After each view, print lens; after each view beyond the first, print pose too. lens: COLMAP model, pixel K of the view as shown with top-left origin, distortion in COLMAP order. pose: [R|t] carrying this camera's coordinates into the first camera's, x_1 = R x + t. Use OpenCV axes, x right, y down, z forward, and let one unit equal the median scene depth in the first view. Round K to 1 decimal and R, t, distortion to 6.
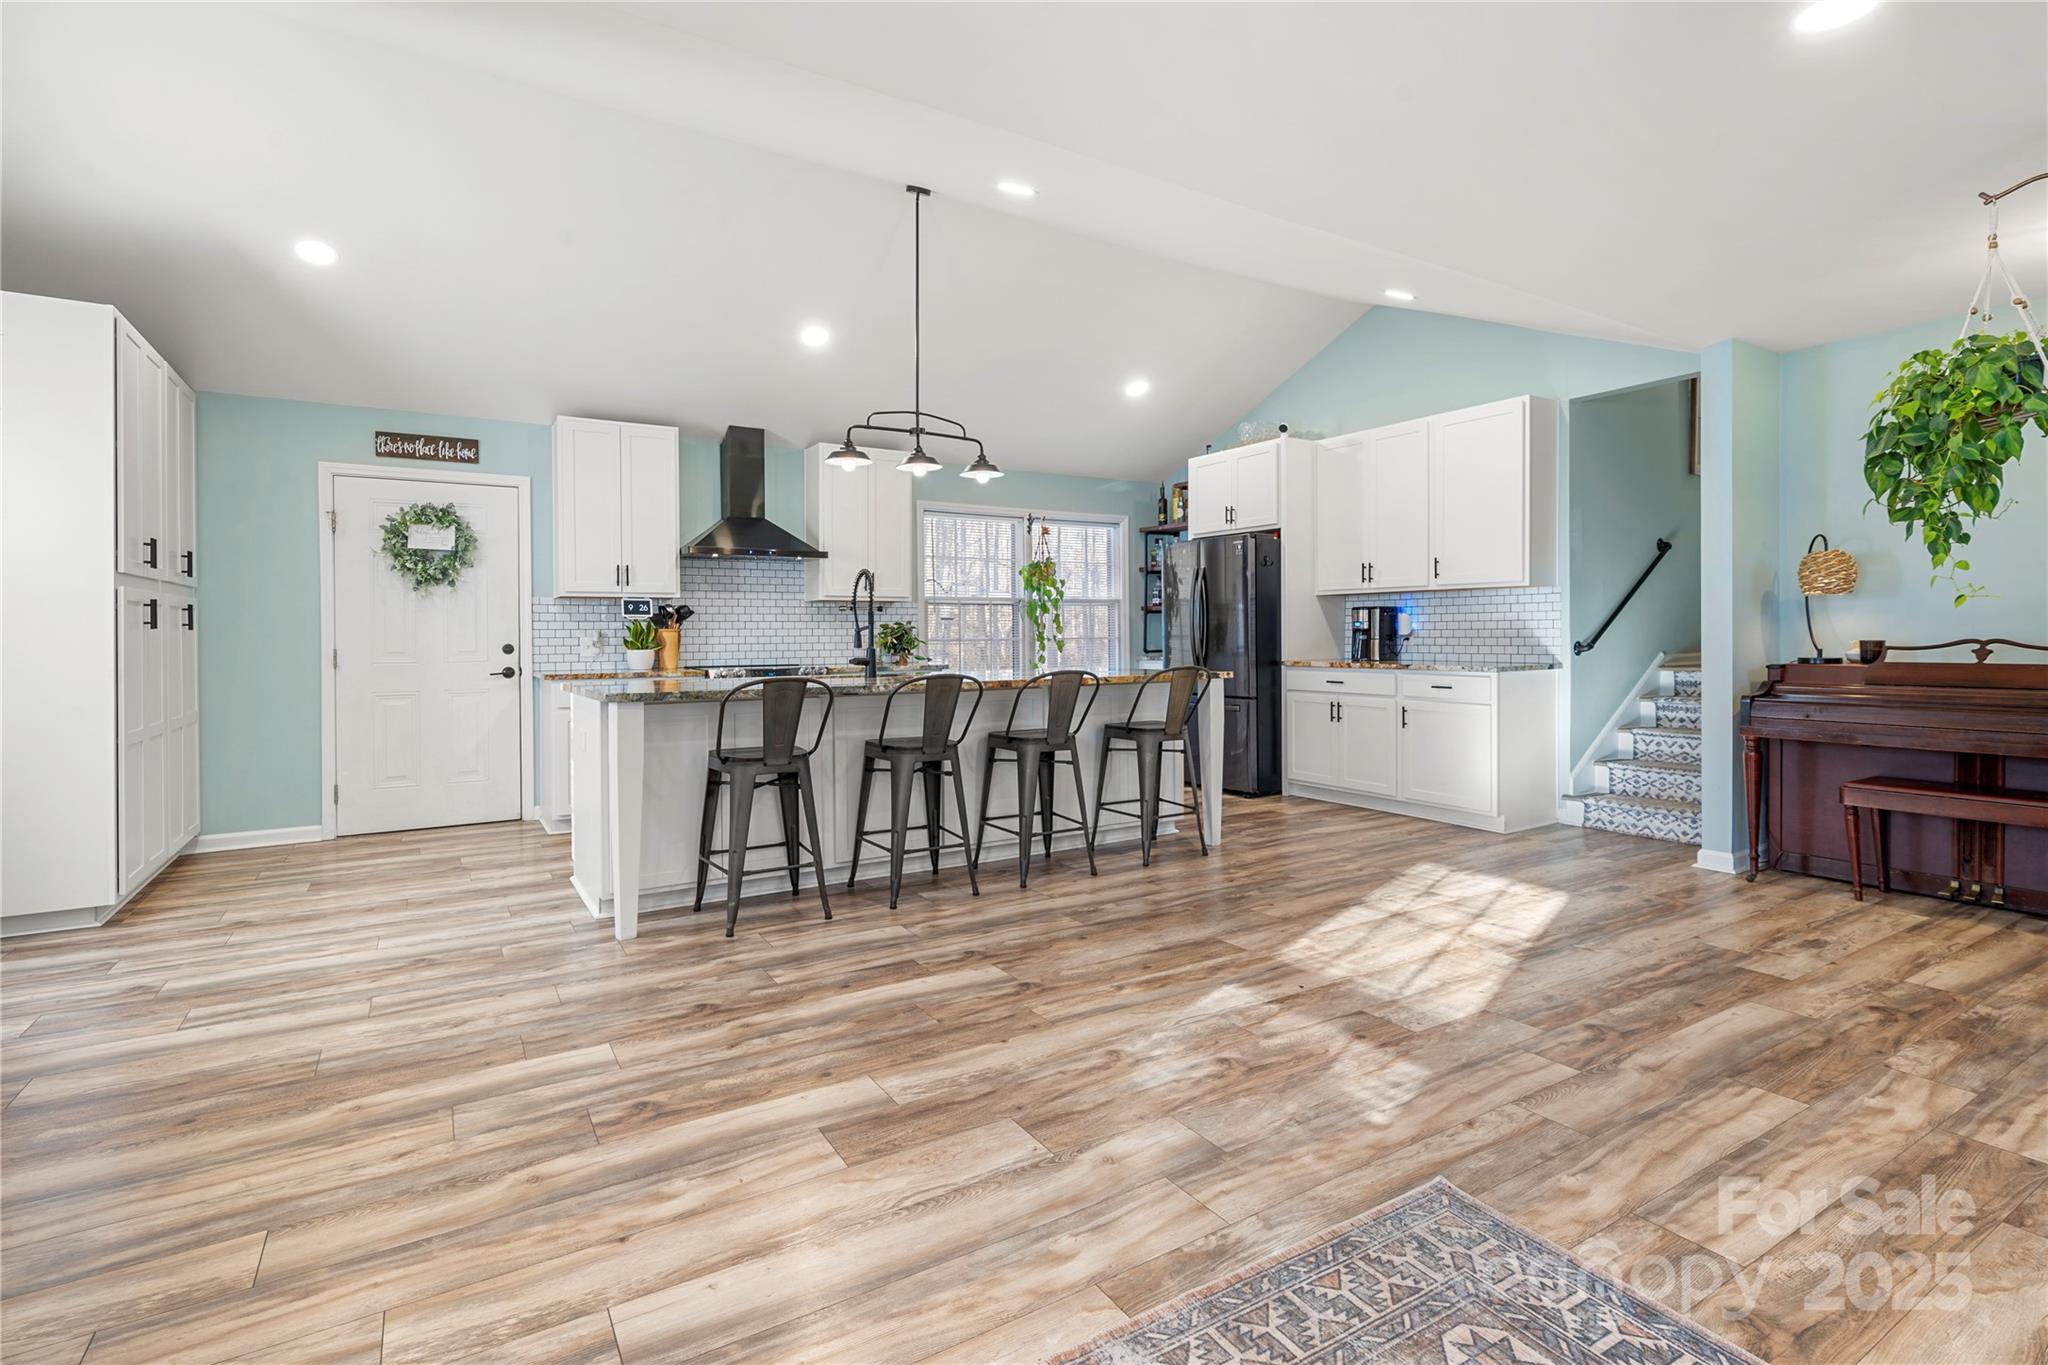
lens RADIAL K [[976.0, 0, 1000.9], [0, 976.0, 637.4], [0, 0, 1]] dist [-0.001994, -0.001692]
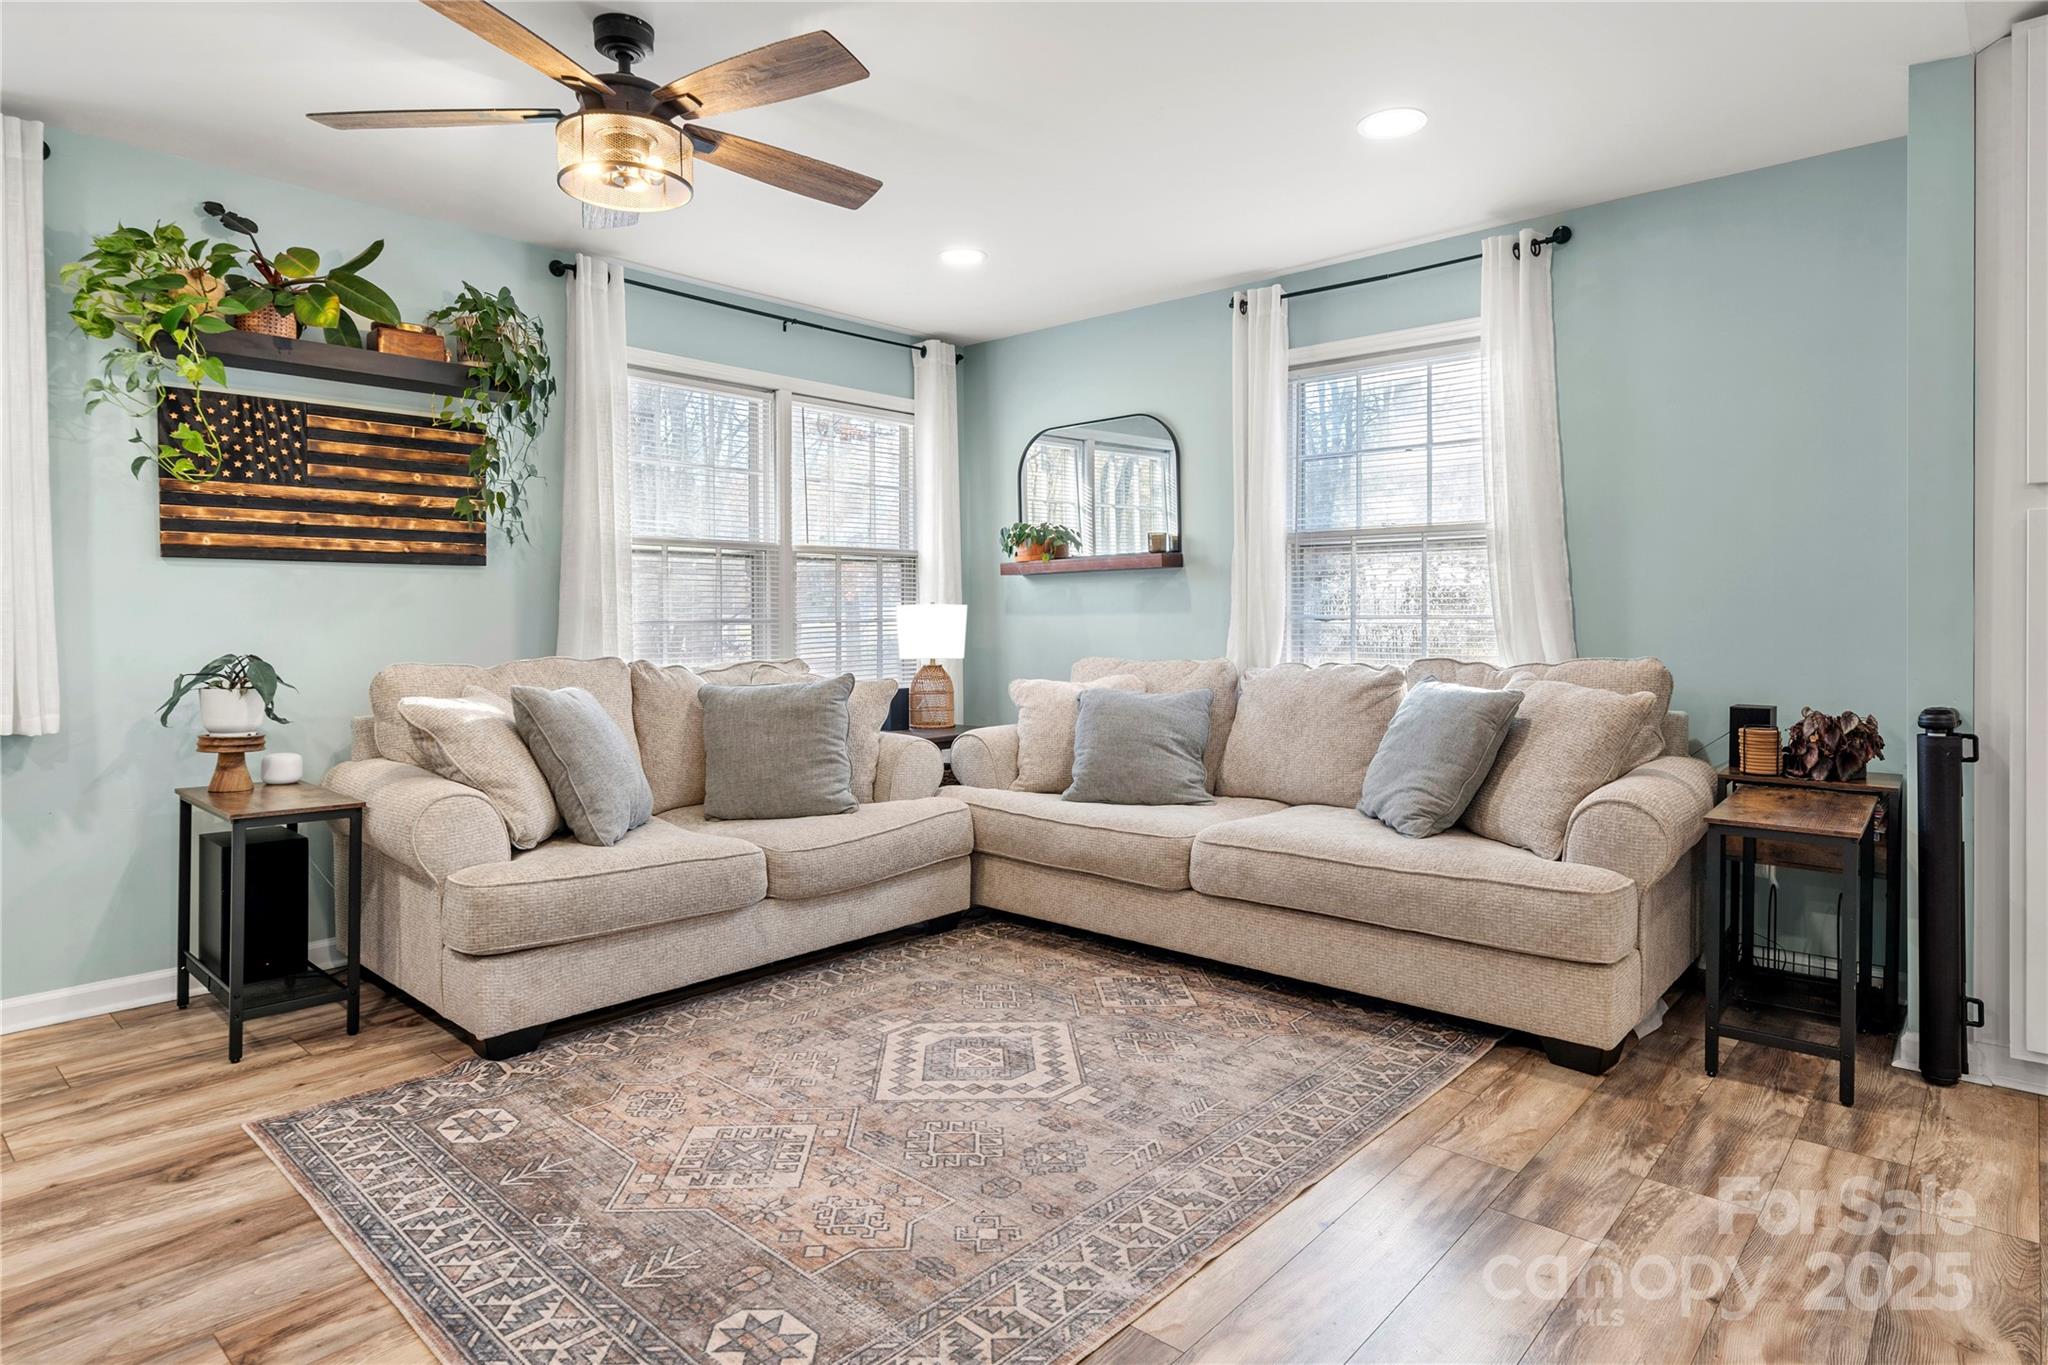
lens RADIAL K [[1131.0, 0, 1017.3], [0, 1131.0, 627.1], [0, 0, 1]] dist [0.008046, -0.001687]
pose [[-0.953522, 0.013014, -0.301041, 0.174404], [0.010042, 0.999884, 0.011418, 0.001497], [0.301155, 0.007864, -0.953543, 0.624448]]
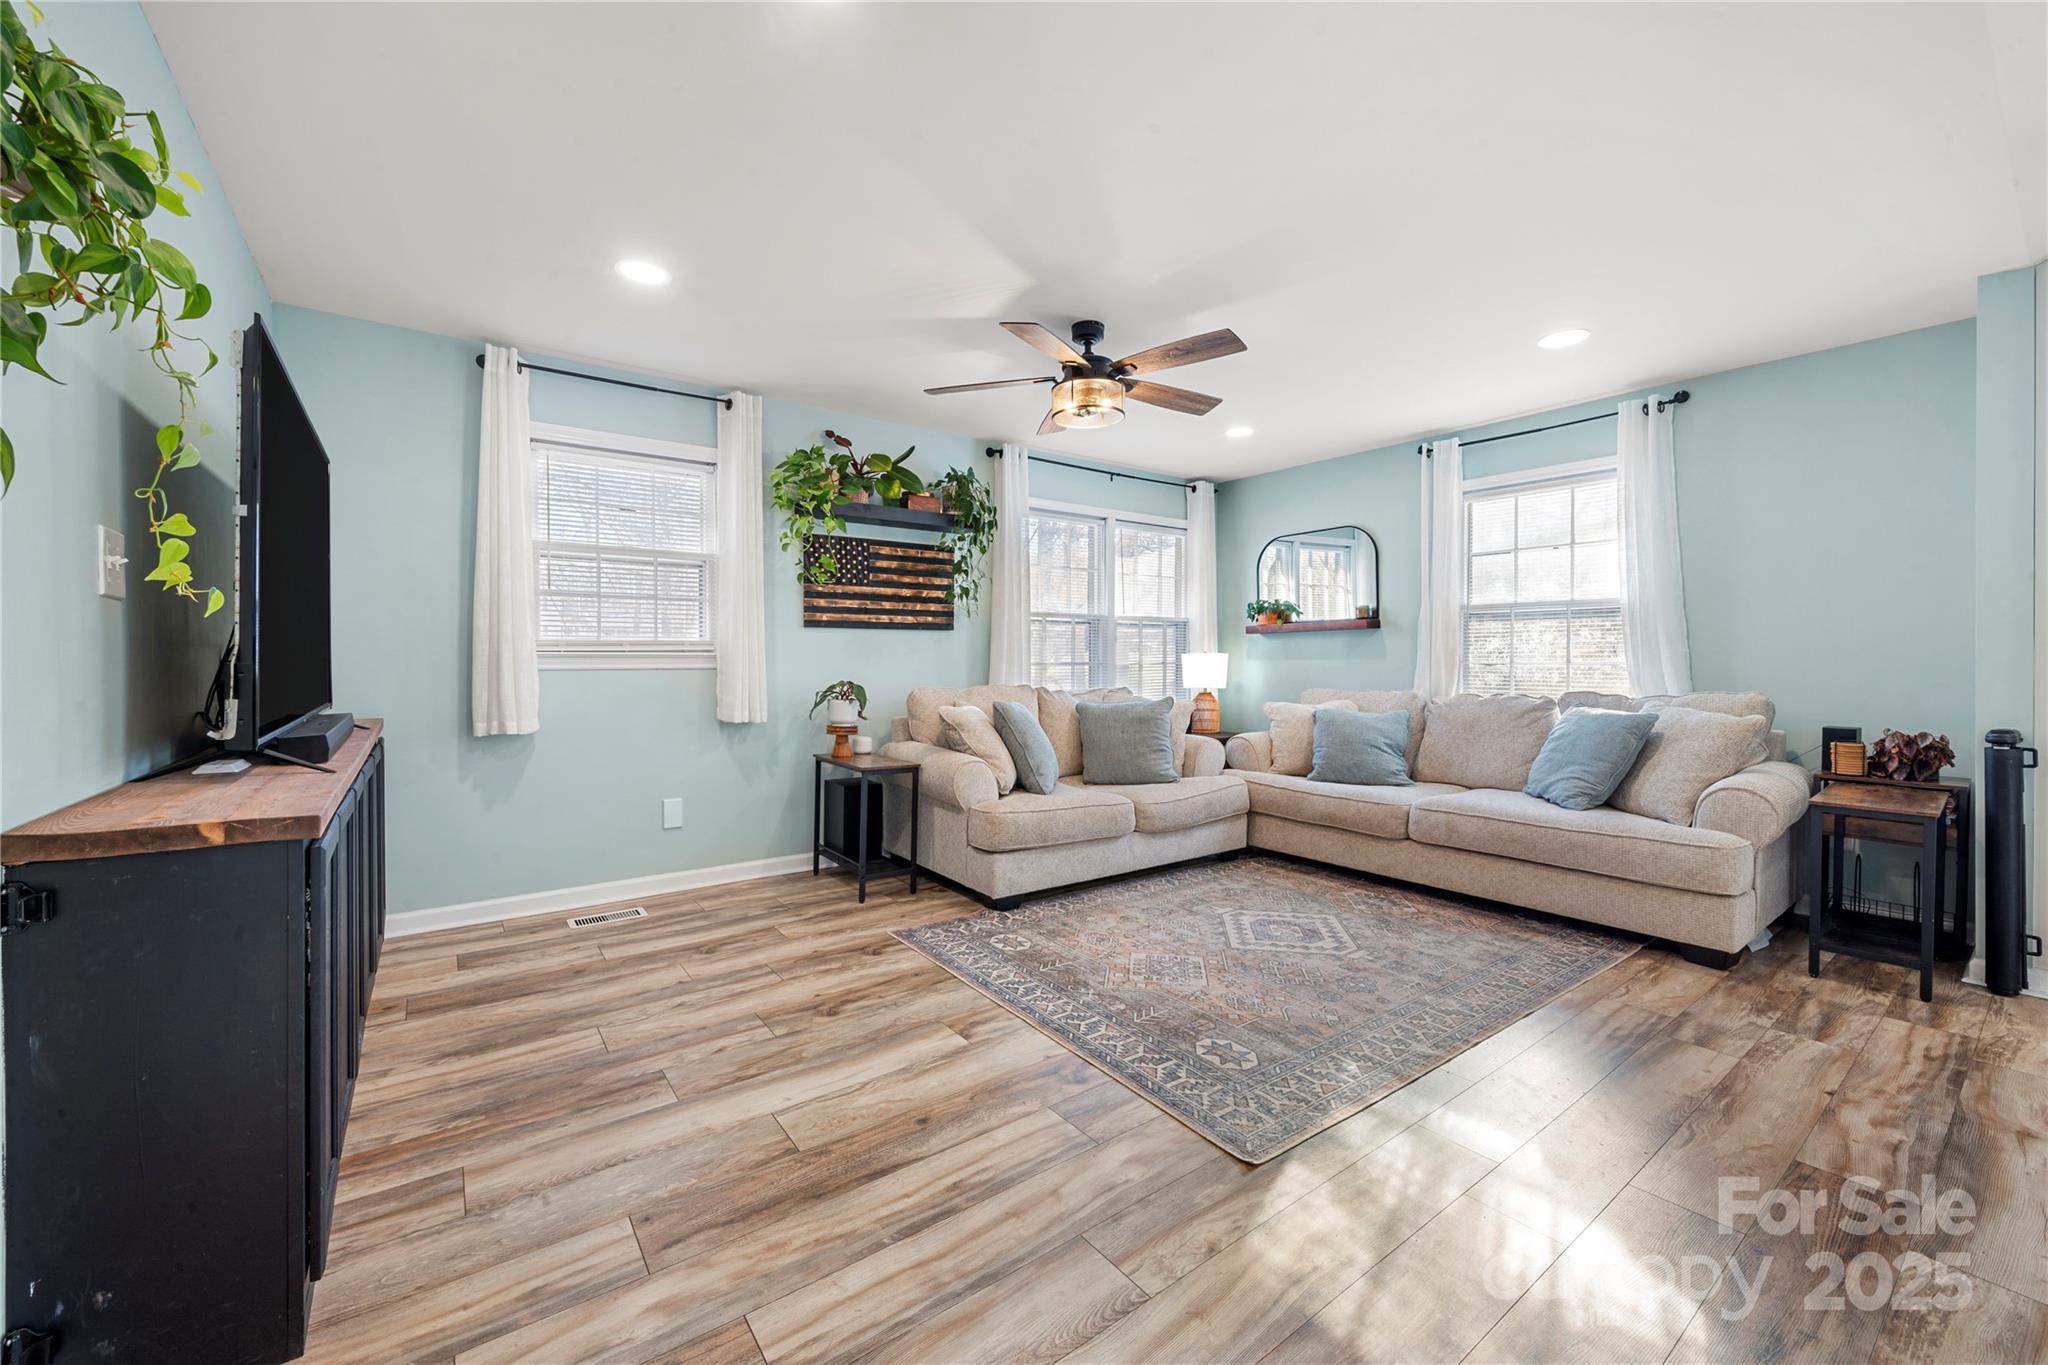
lens RADIAL K [[799.4, 0, 1020.0], [0, 799.4, 664.8], [0, 0, 1]] dist [0.000020, 0.000099]
pose [[-0.994909, 0.007525, -0.100499, 0.302129], [0.006856, 0.999952, 0.007008, -0.001088], [0.100547, 0.006283, -0.994912, 0.707092]]
